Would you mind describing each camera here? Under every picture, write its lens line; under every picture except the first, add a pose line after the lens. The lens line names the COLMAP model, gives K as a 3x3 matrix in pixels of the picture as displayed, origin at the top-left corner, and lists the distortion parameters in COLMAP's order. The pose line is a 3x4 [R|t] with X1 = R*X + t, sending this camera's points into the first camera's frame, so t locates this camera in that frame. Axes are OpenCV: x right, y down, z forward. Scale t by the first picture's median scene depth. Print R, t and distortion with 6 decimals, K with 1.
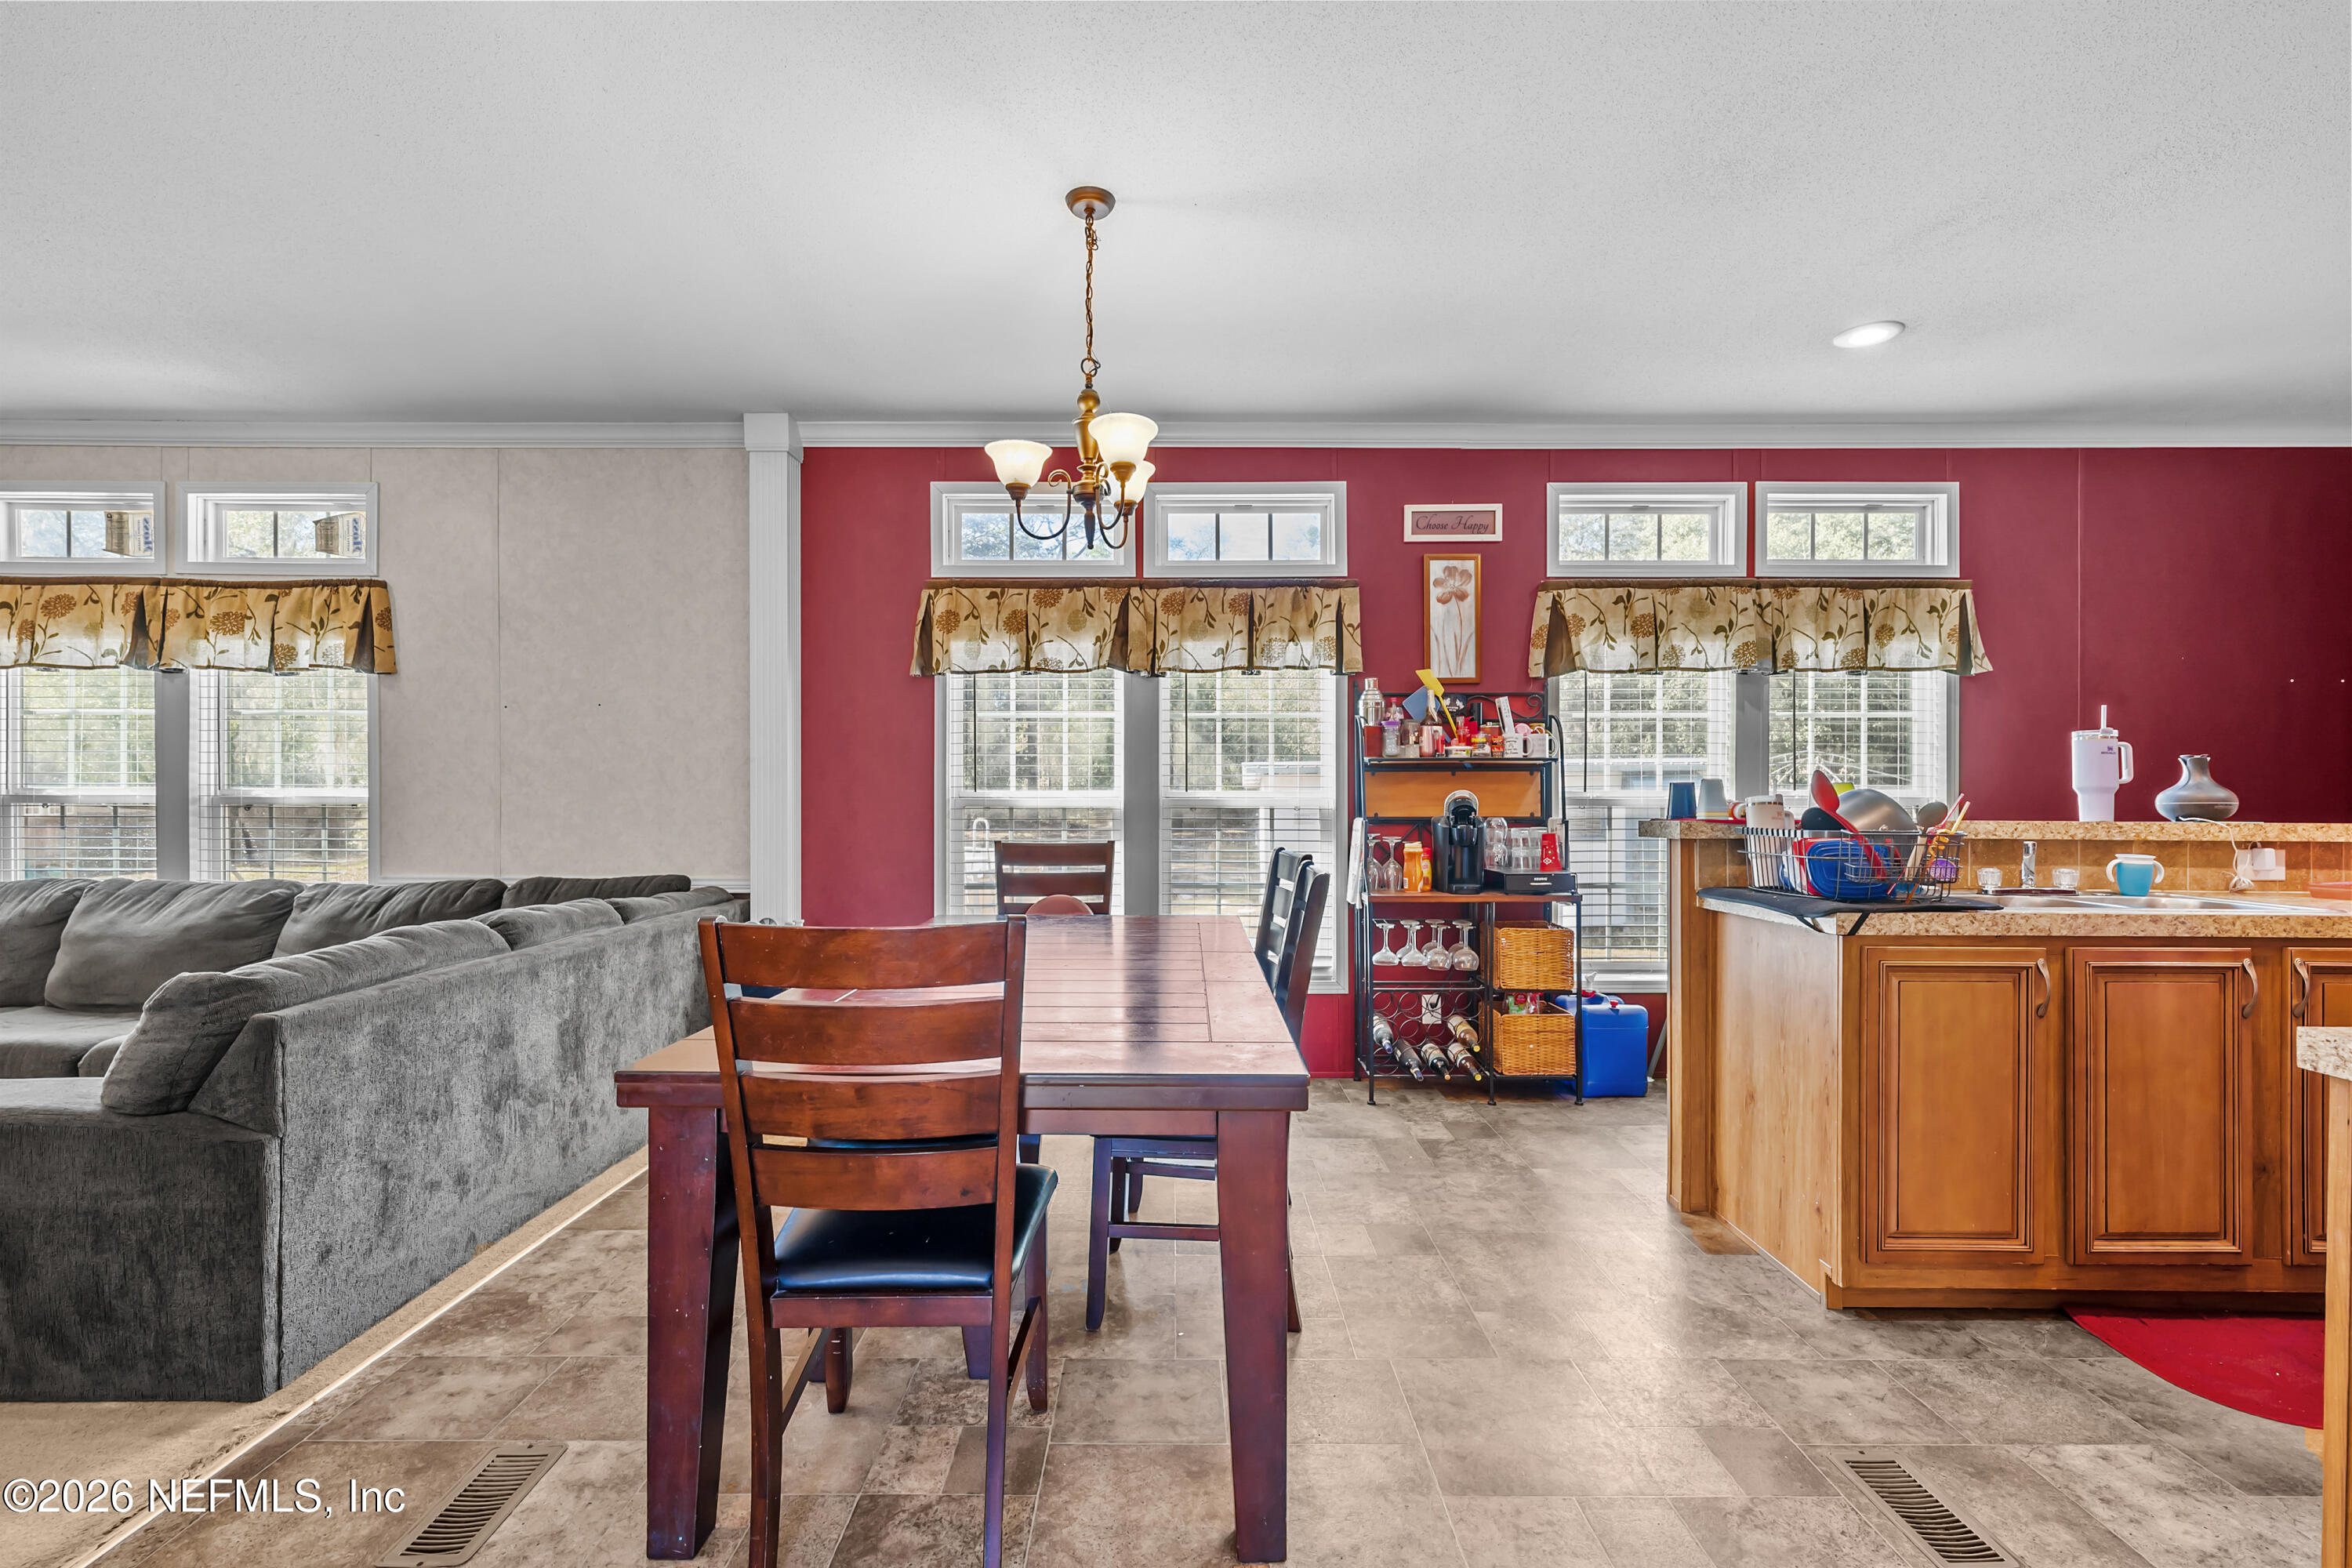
lens RADIAL K [[1035.5, 0, 1175.7], [0, 1035.5, 790.8], [0, 0, 1]] dist [-0.001327, 0.000537]
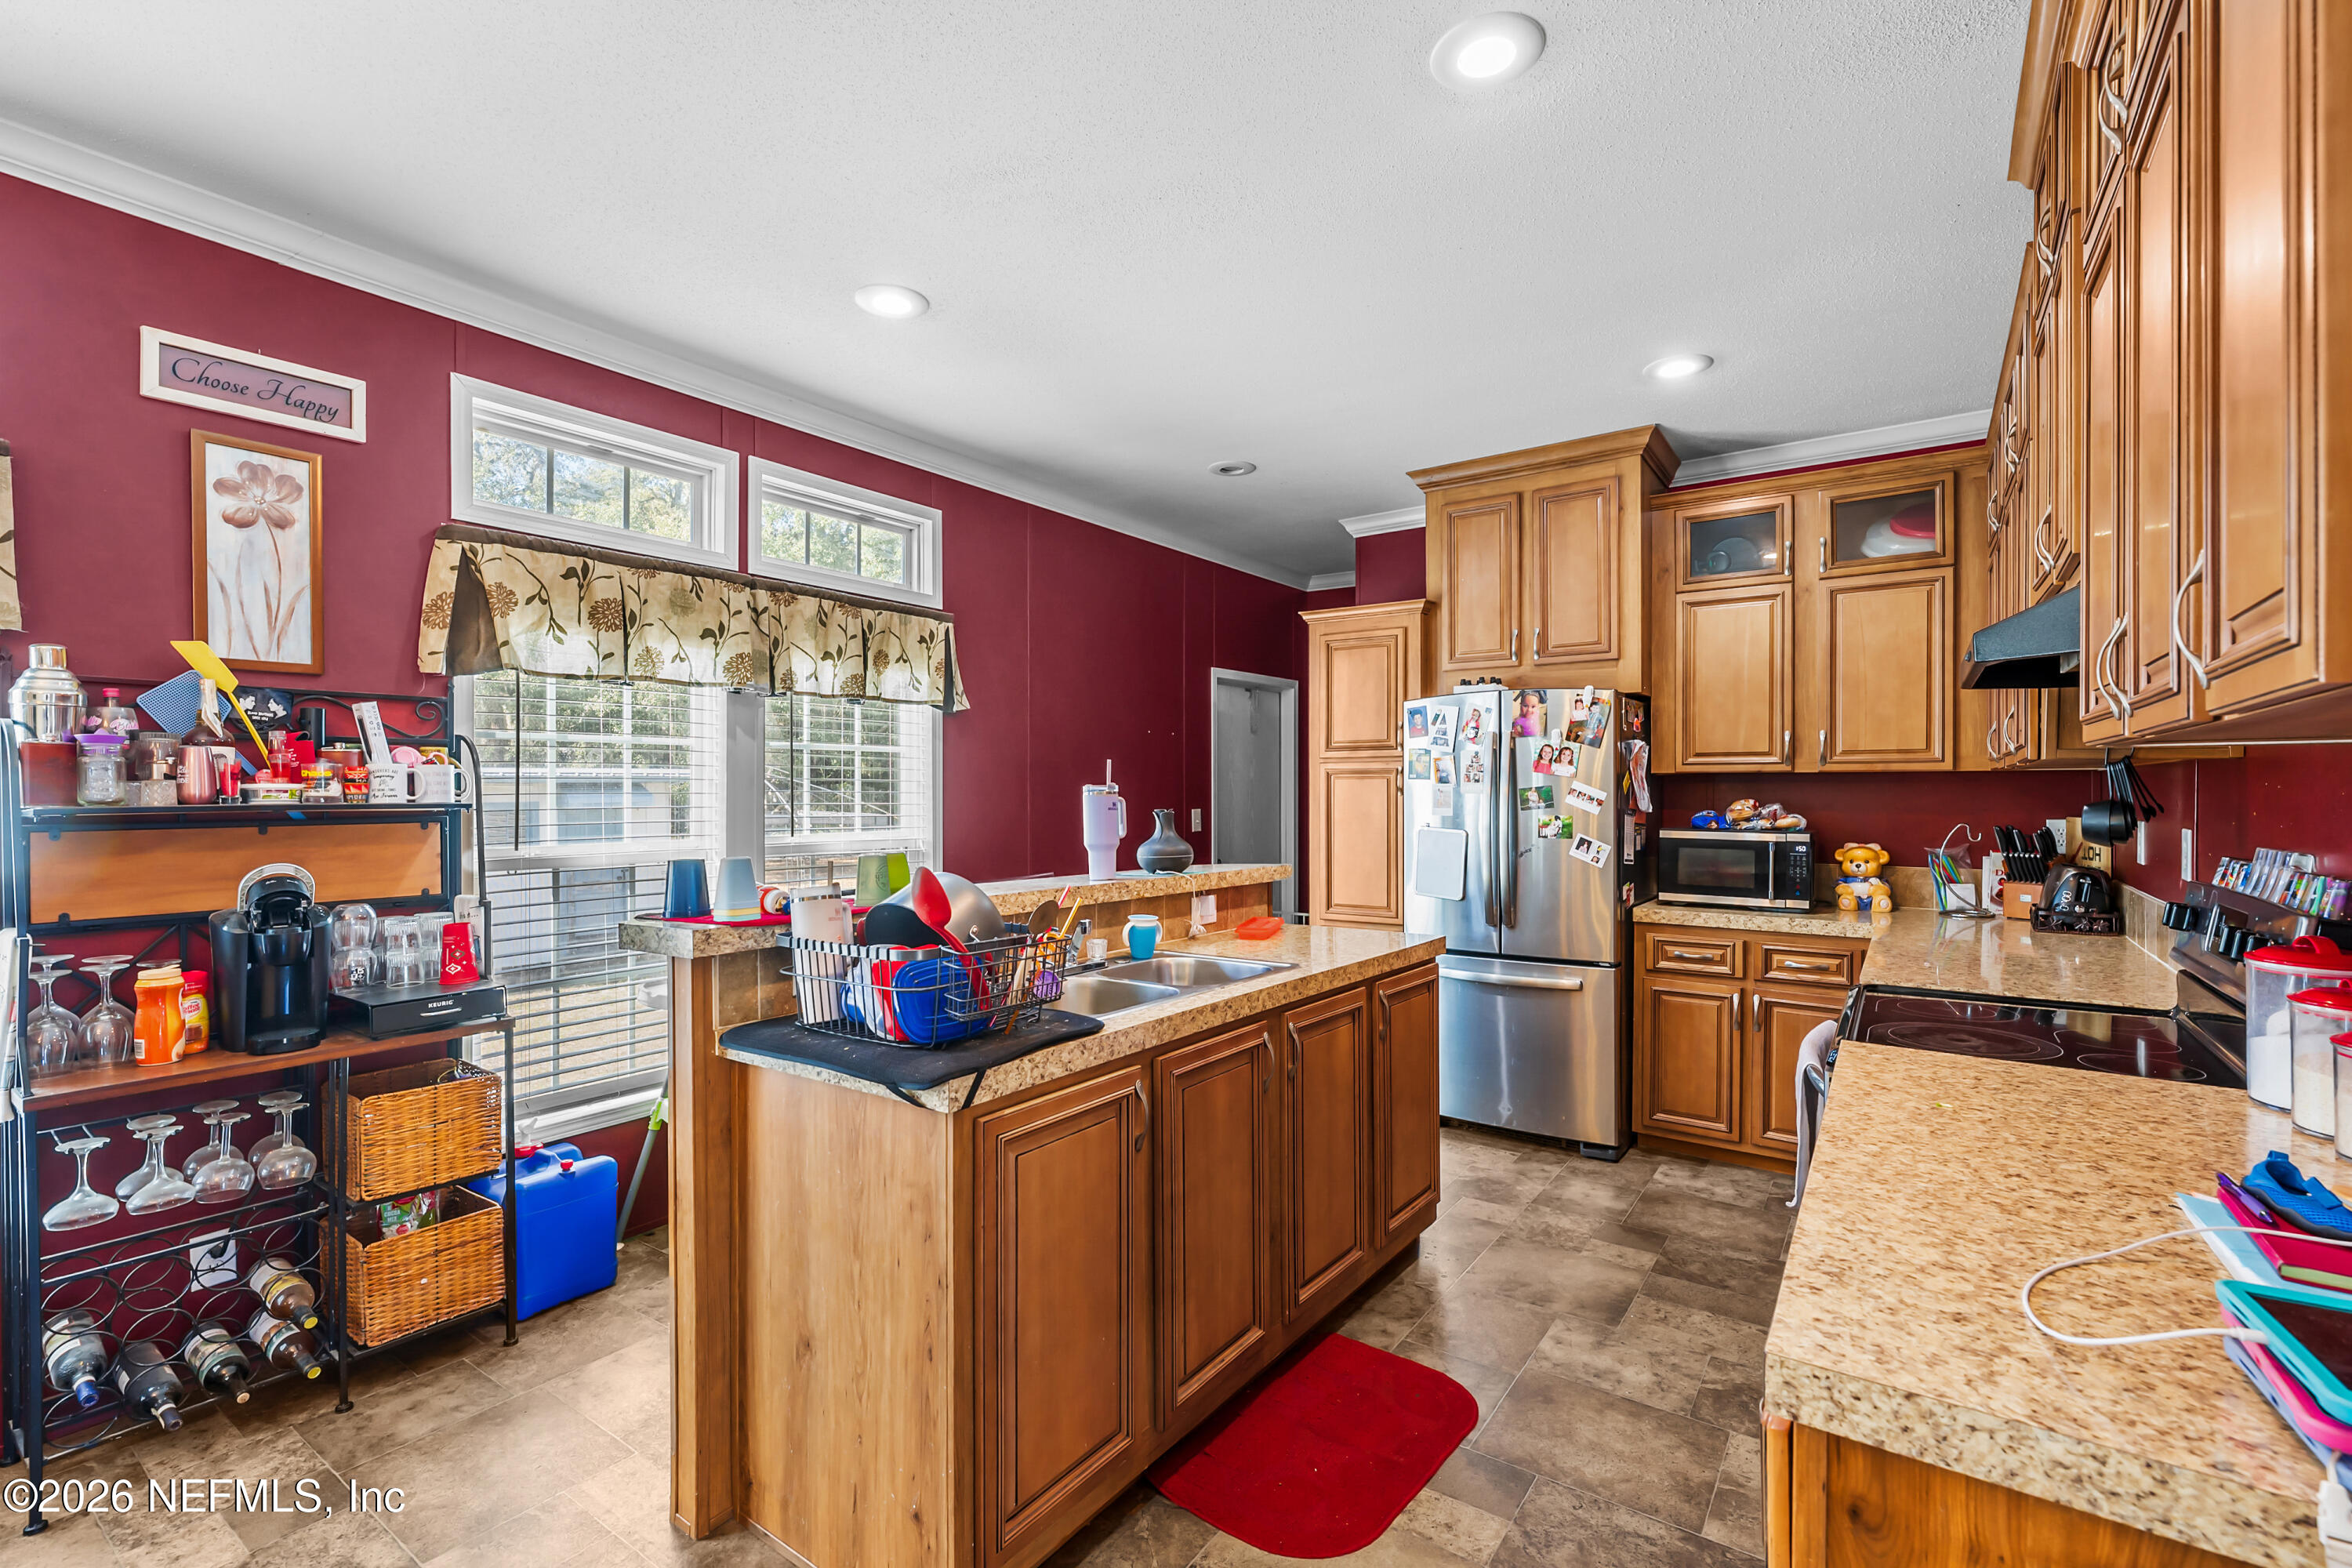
lens RADIAL K [[1035.5, 0, 1175.7], [0, 1035.5, 790.8], [0, 0, 1]] dist [-0.001327, 0.000537]
pose [[0.579317, -0.001672, 0.815100, 0.099042], [0.003308, 0.999994, -0.000300, -0.037487], [-0.815095, 0.002870, 0.579320, 0.272238]]
